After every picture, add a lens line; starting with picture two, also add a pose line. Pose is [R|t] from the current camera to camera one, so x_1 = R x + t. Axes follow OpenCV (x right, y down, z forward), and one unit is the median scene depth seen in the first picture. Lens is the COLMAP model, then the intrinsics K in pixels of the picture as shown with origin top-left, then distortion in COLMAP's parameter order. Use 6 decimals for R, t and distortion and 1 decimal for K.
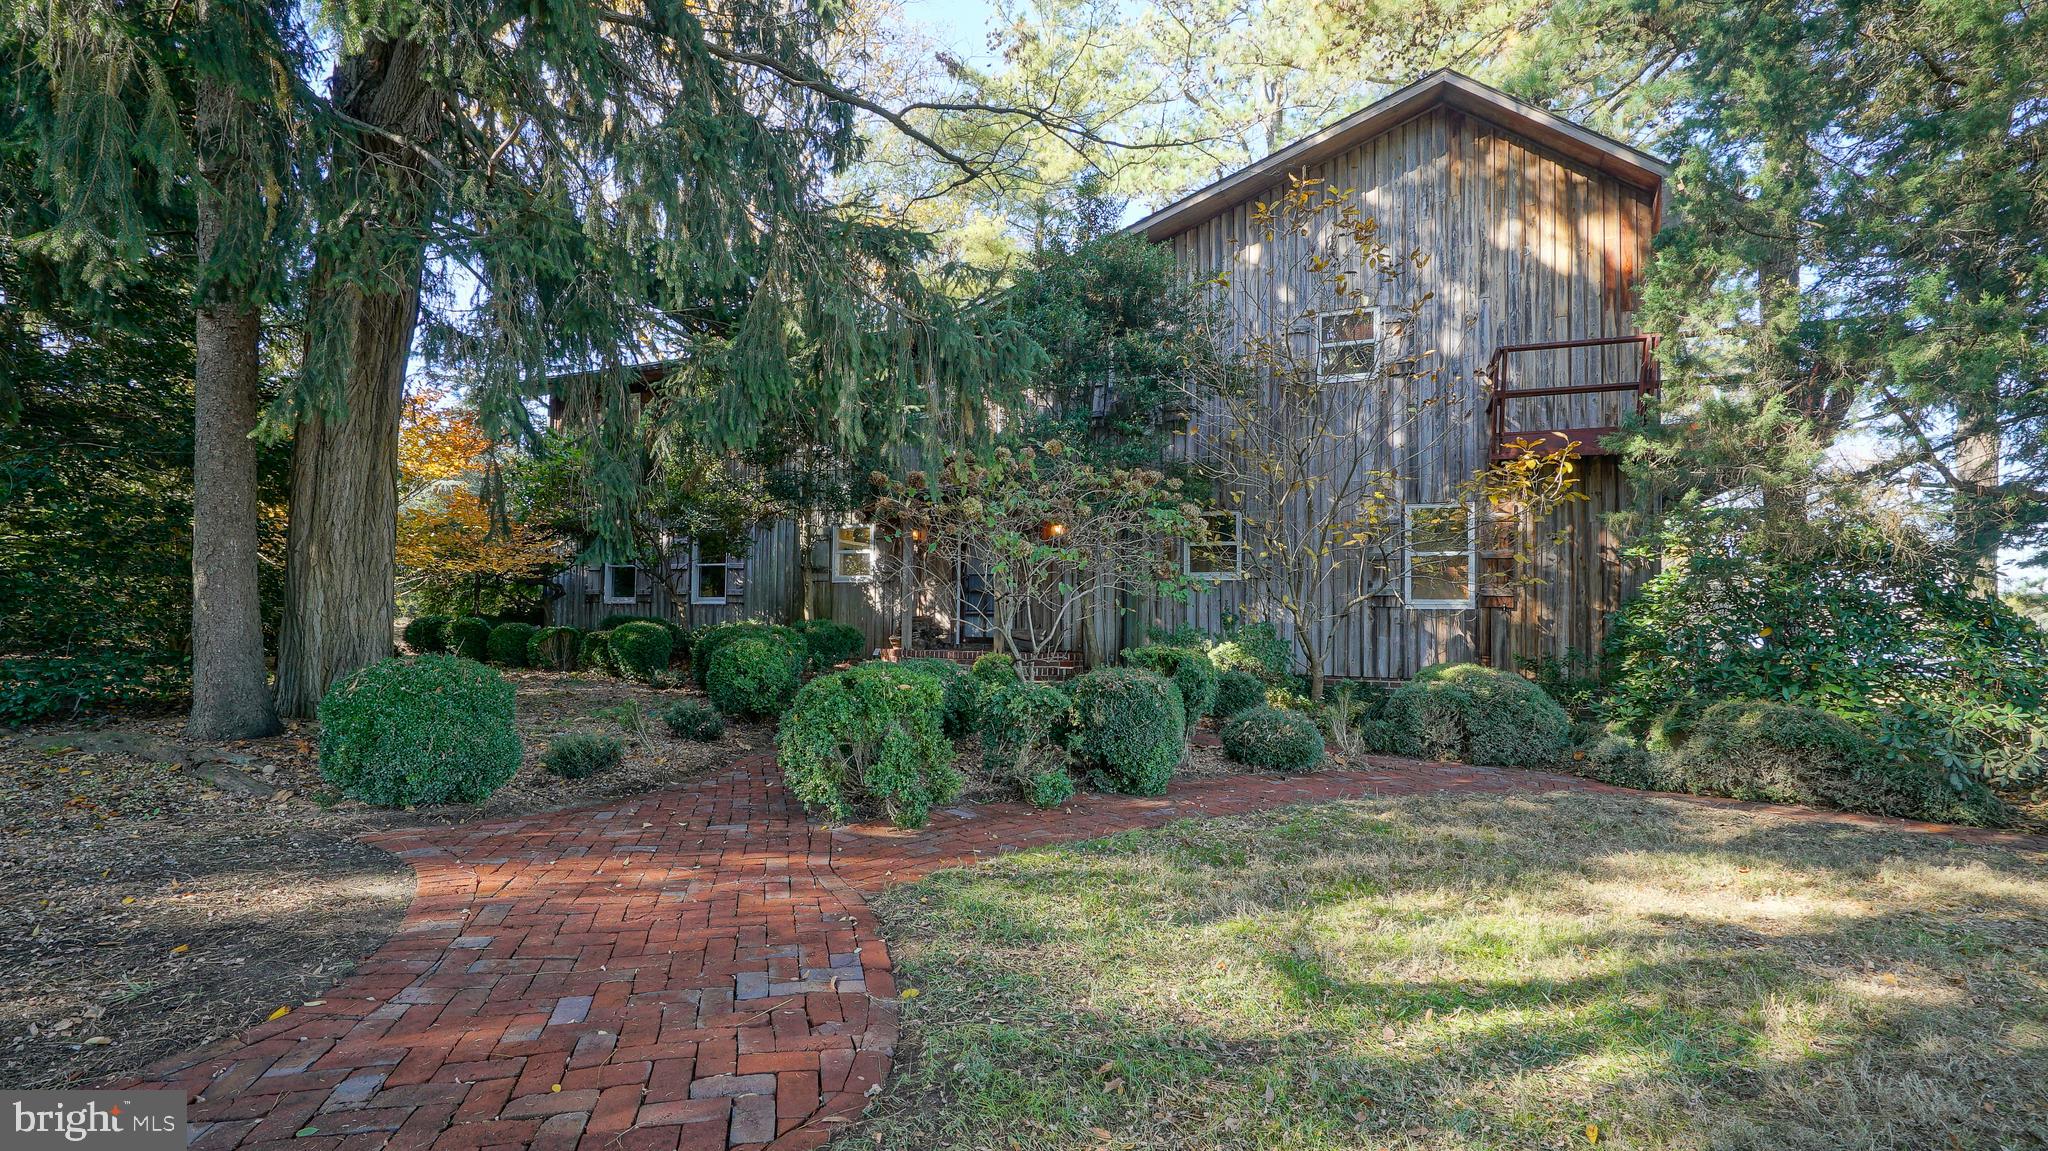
lens RADIAL K [[951.5, 0, 1016.8], [0, 951.5, 582.8], [0, 0, 1]] dist [0.009087, 0.000066]
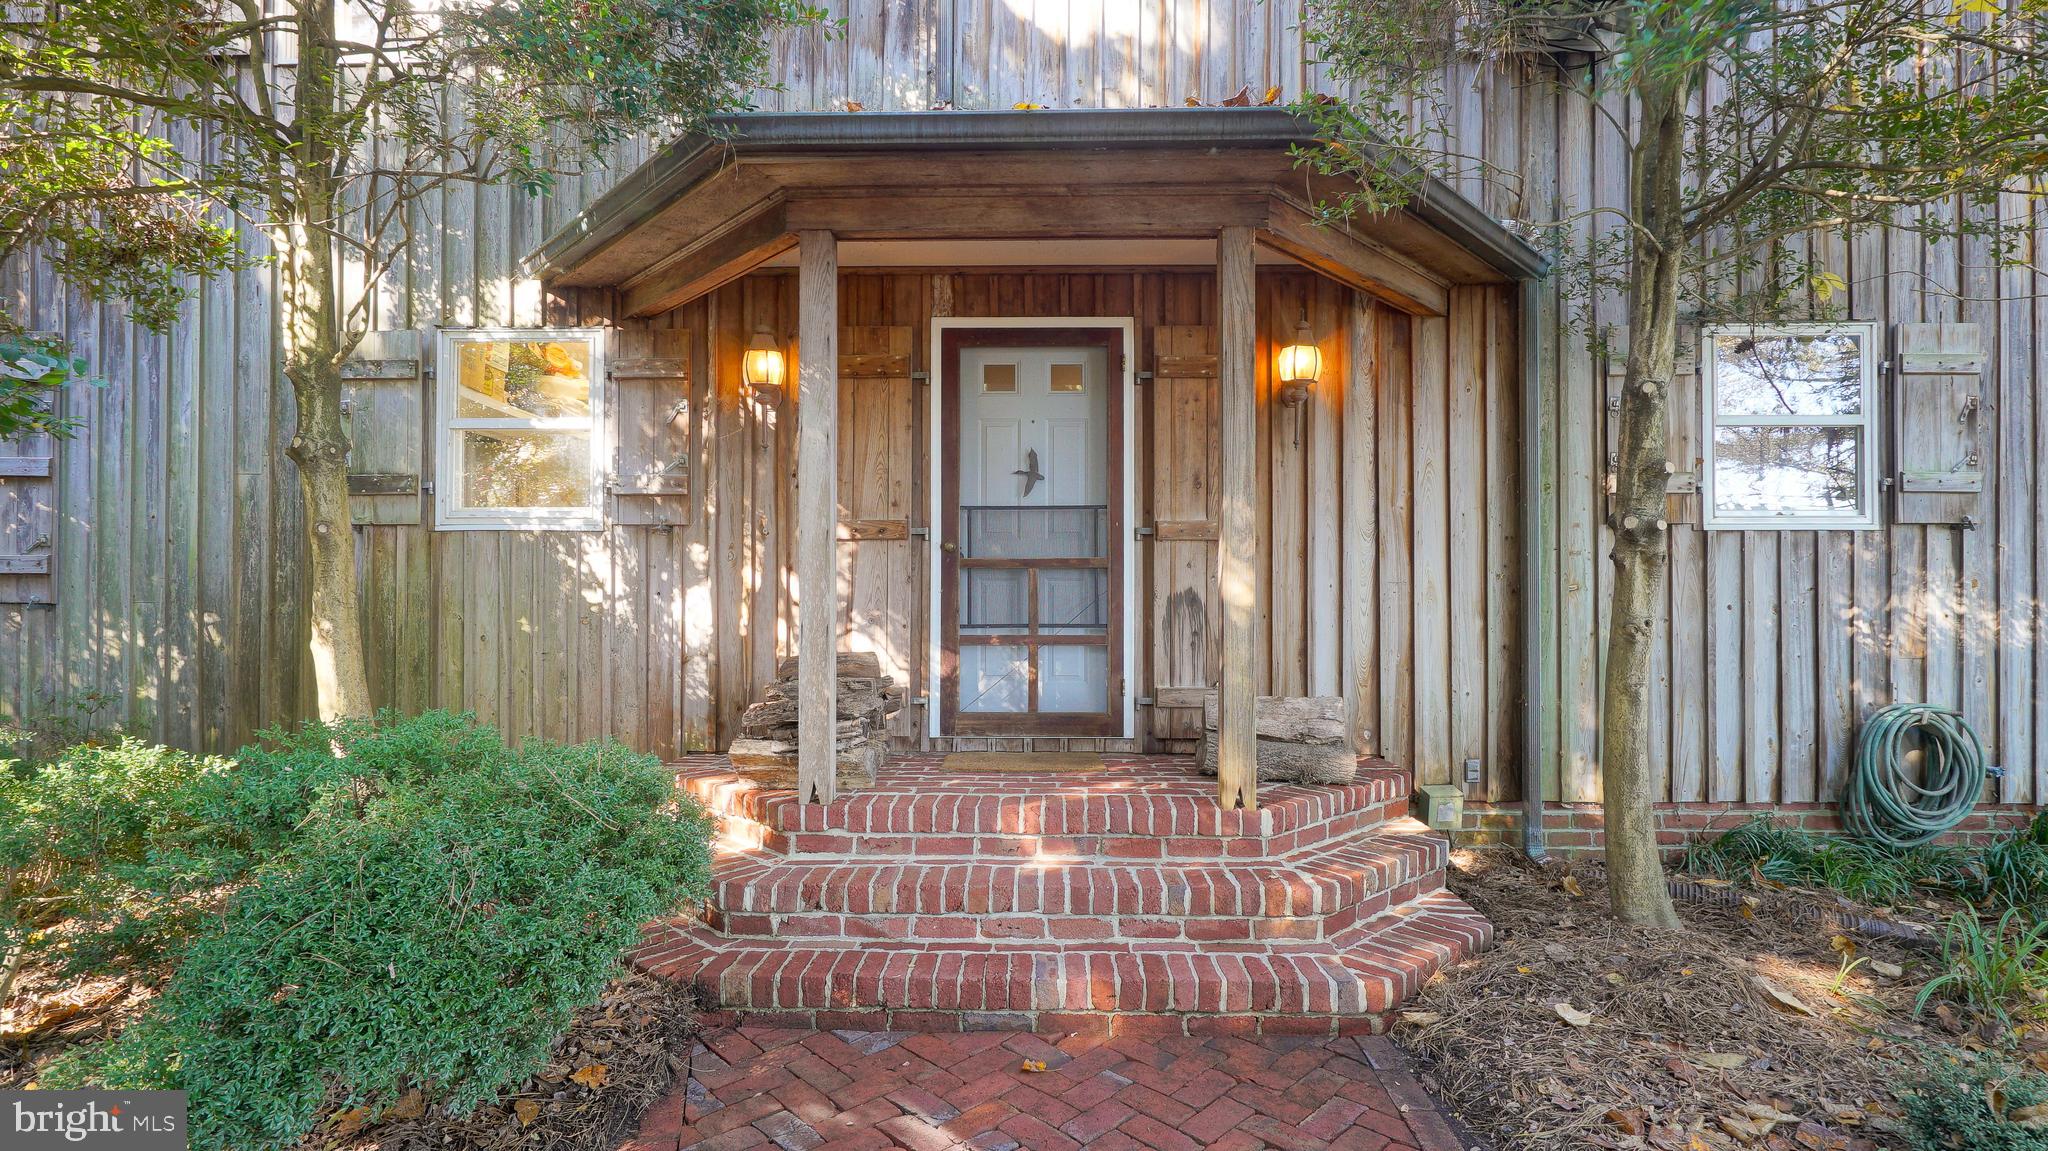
lens RADIAL K [[951.5, 0, 1020.2], [0, 951.5, 581.1], [0, 0, 1]] dist [0.009087, 0.000066]
pose [[0.922125, -0.003752, 0.386874, -0.147088], [-0.005262, 0.999739, 0.022238, 0.008125], [-0.386857, -0.022542, 0.921864, 0.688393]]
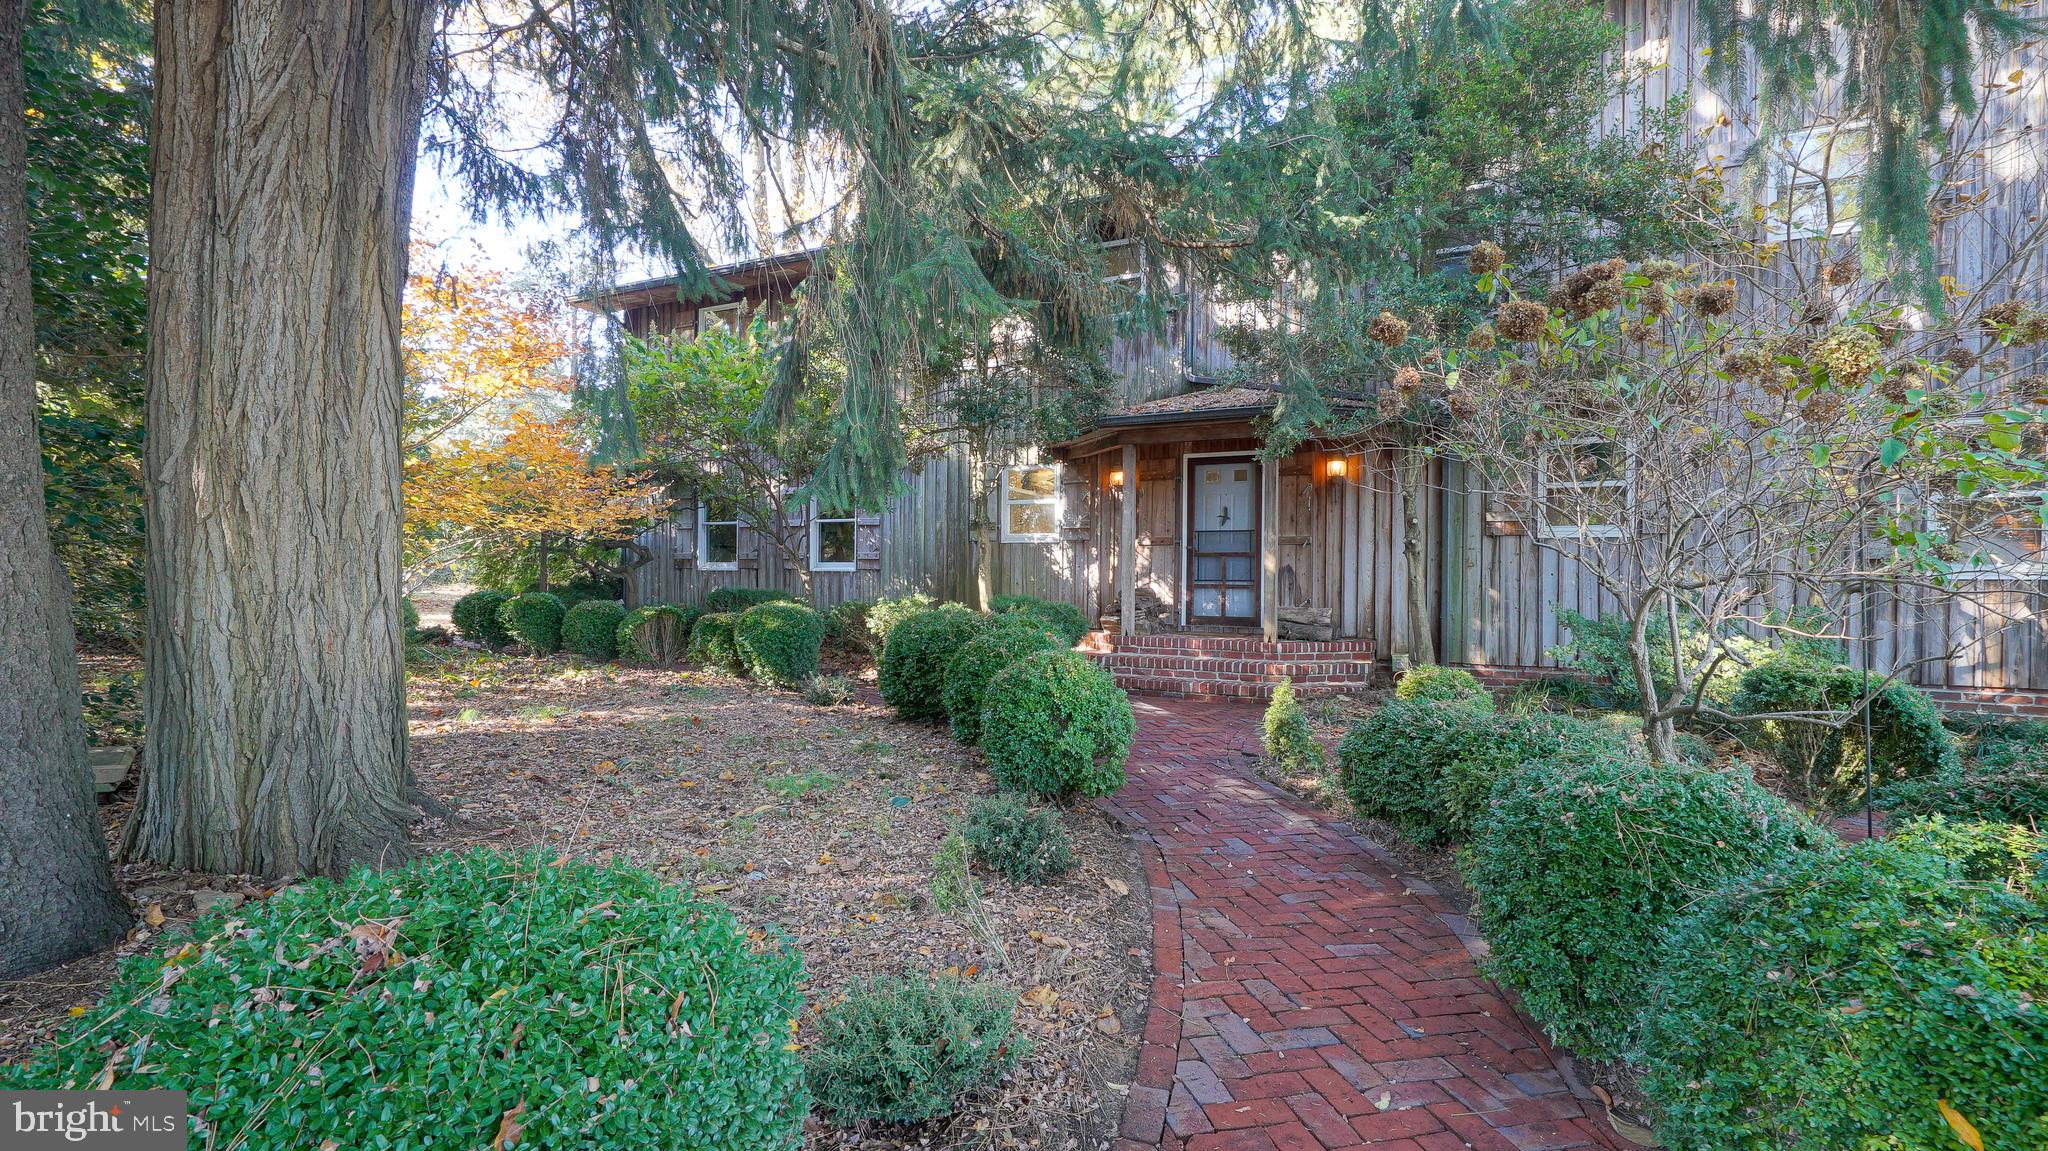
lens RADIAL K [[951.5, 0, 1021.3], [0, 951.5, 565.0], [0, 0, 1]] dist [0.009087, 0.000066]
pose [[0.999154, -0.004627, -0.040859, -0.151537], [0.005712, 0.999633, 0.026488, -0.002539], [0.040721, -0.026699, 0.998814, 0.250211]]
